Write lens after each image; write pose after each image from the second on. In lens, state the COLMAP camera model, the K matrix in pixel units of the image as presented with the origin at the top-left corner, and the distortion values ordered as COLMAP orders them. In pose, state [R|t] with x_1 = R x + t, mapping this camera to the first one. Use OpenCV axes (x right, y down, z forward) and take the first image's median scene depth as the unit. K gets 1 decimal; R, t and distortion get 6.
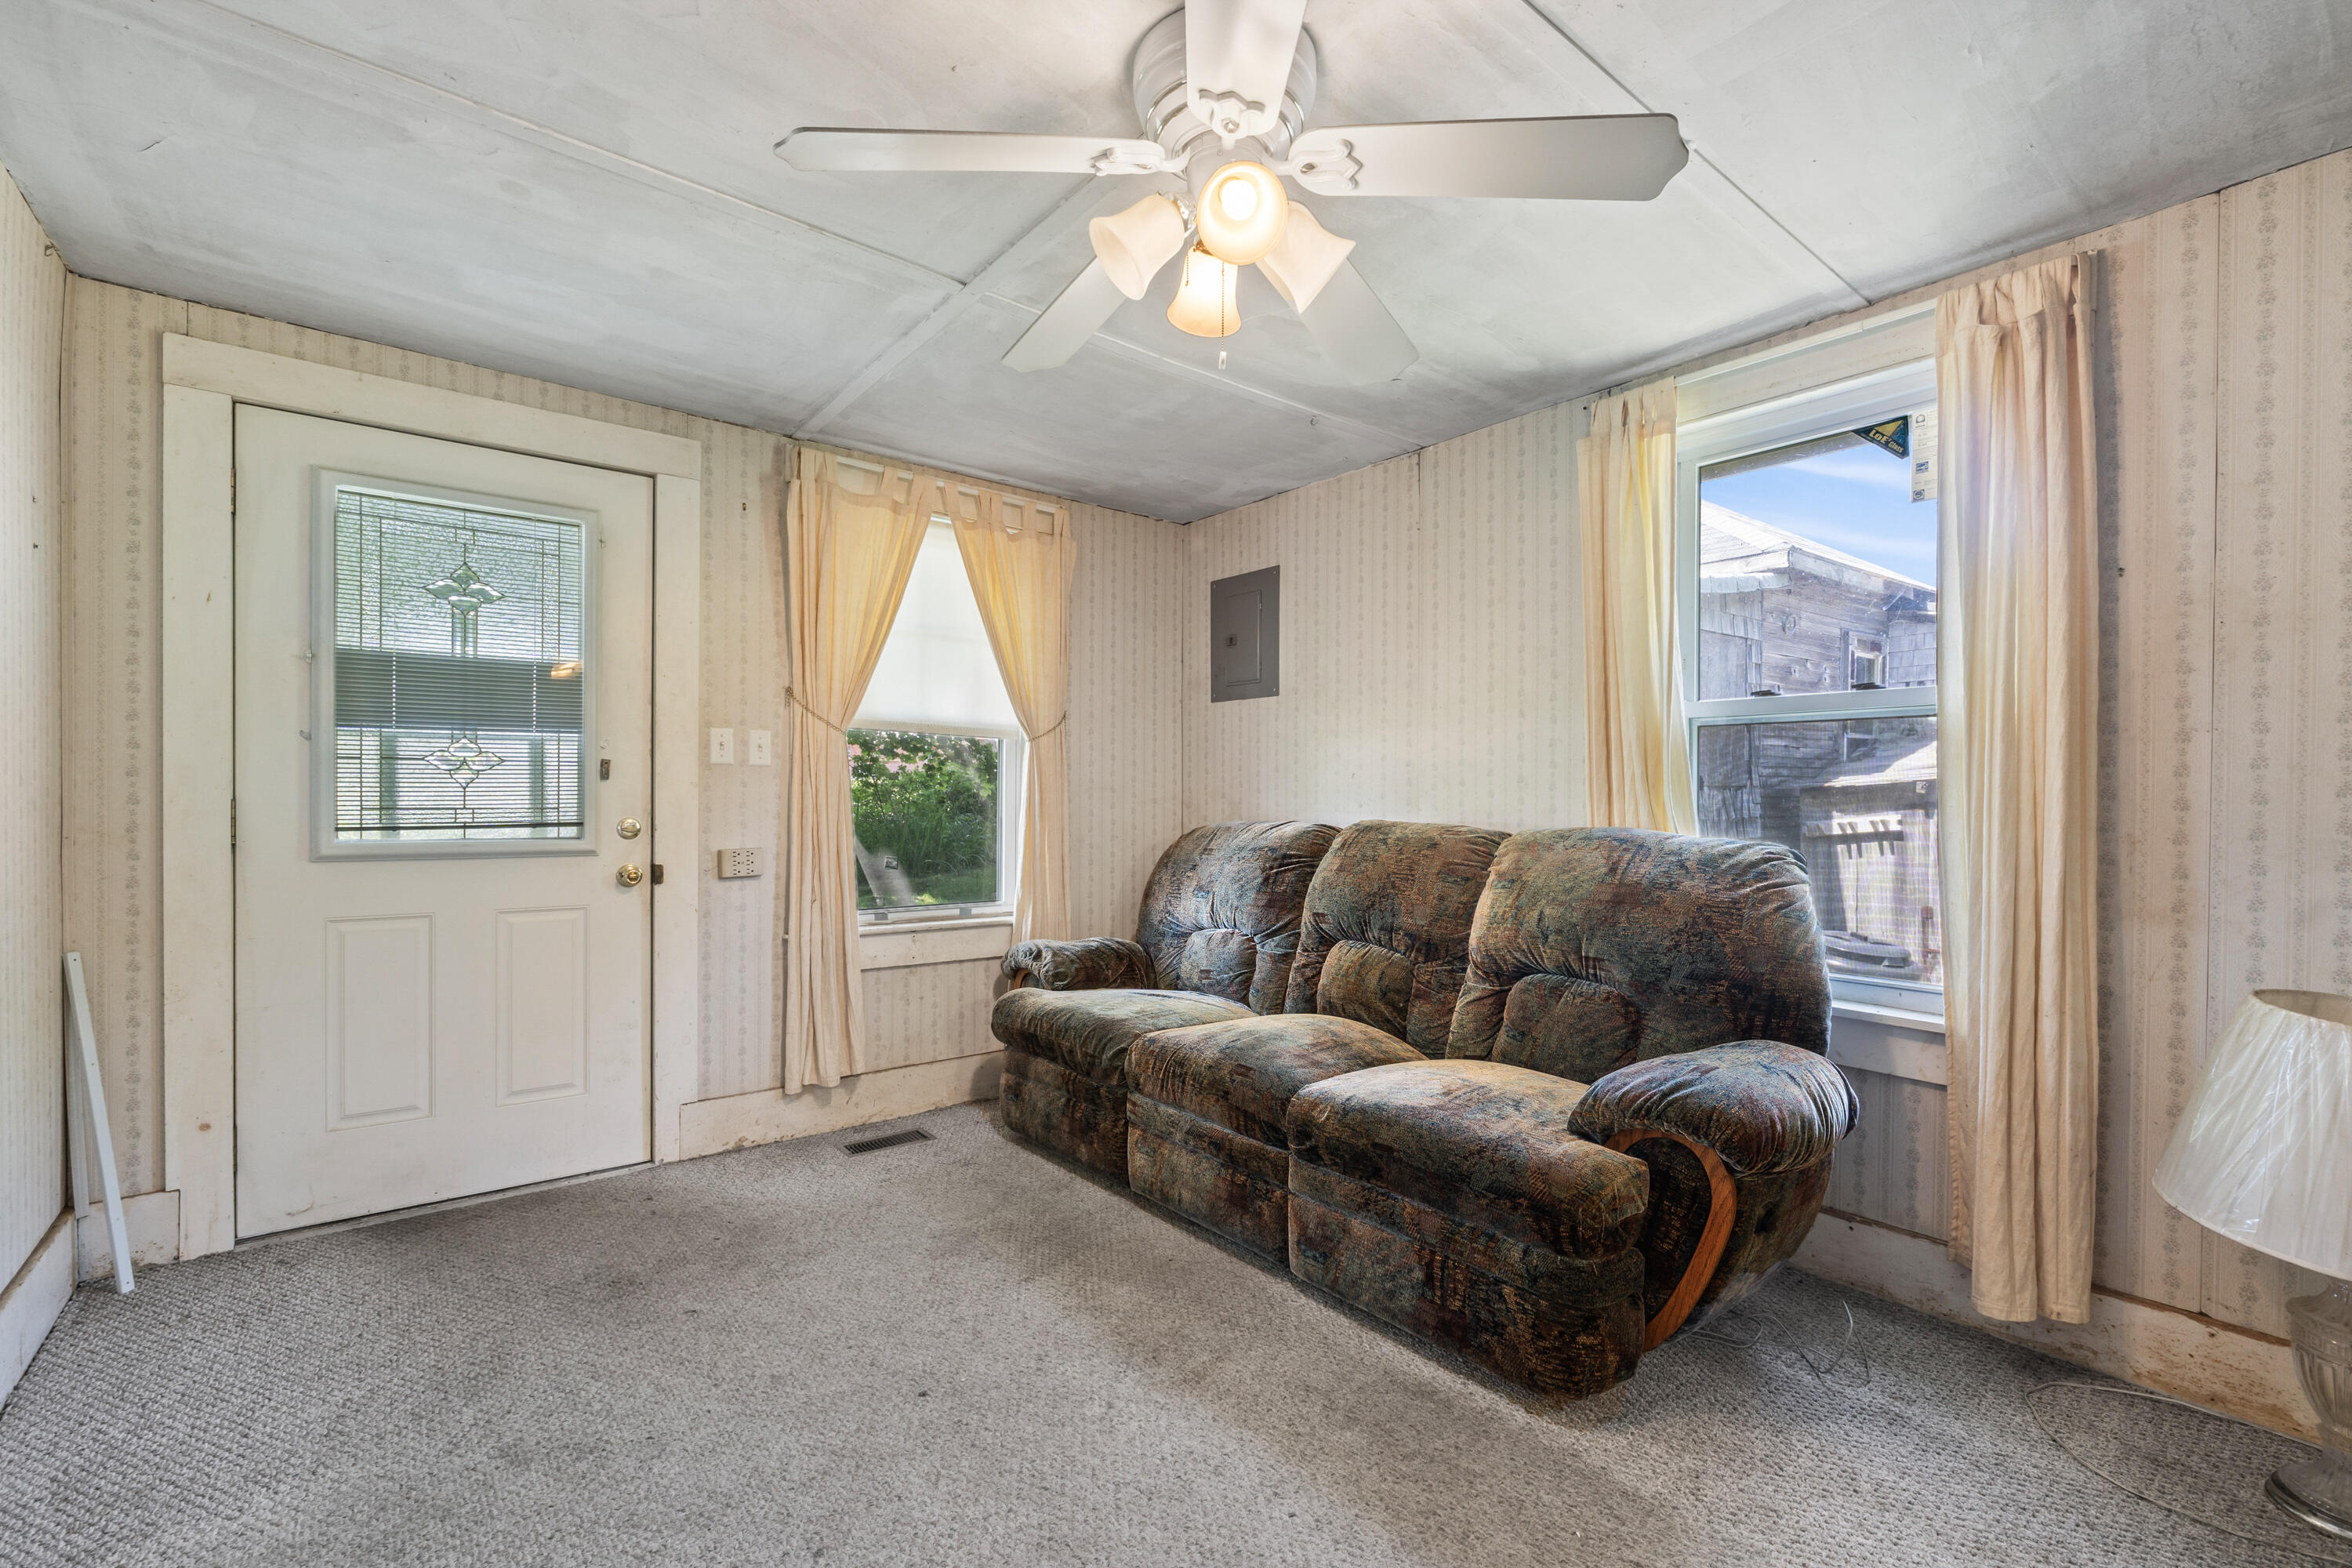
lens RADIAL K [[993.9, 0, 1175.1], [0, 993.9, 802.0], [0, 0, 1]] dist [-0.007353, -0.000393]
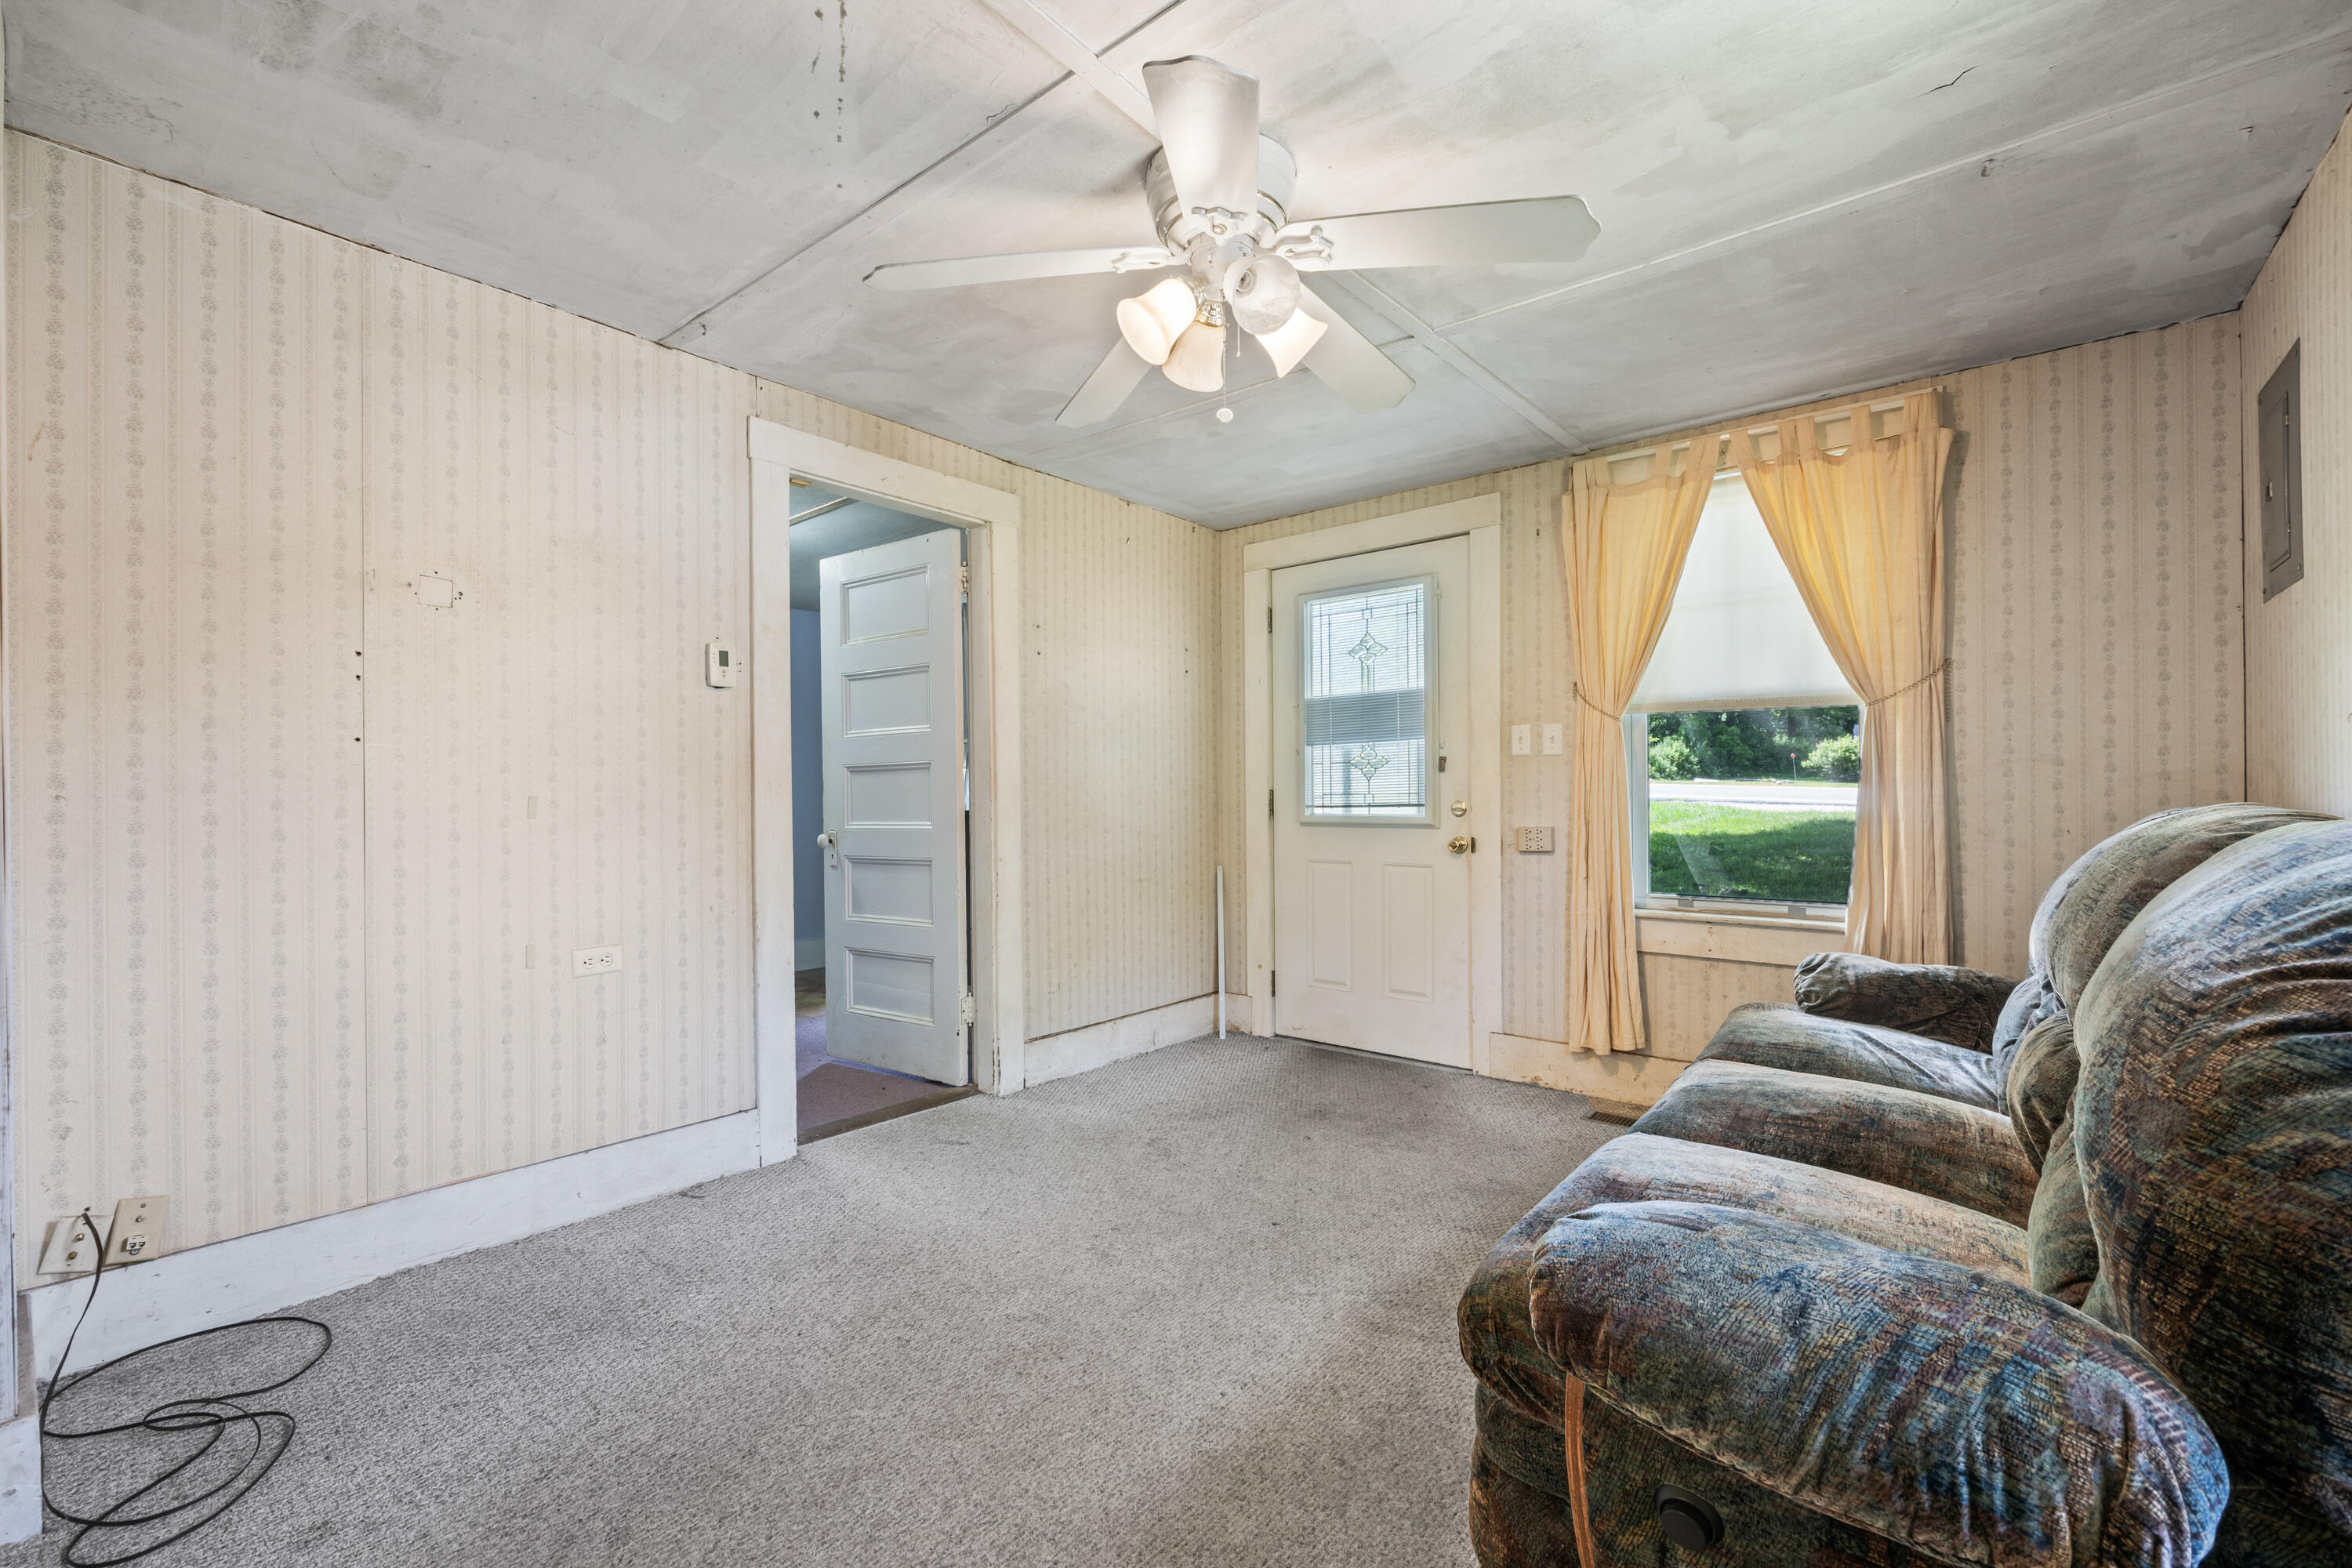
lens RADIAL K [[993.9, 0, 1175.8], [0, 993.9, 790.1], [0, 0, 1]] dist [-0.007353, -0.000393]
pose [[0.202408, -0.011859, -0.979229, 0.619966], [0.007740, 0.999915, -0.010509, 0.012514], [0.979271, -0.005452, 0.202483, 0.354172]]
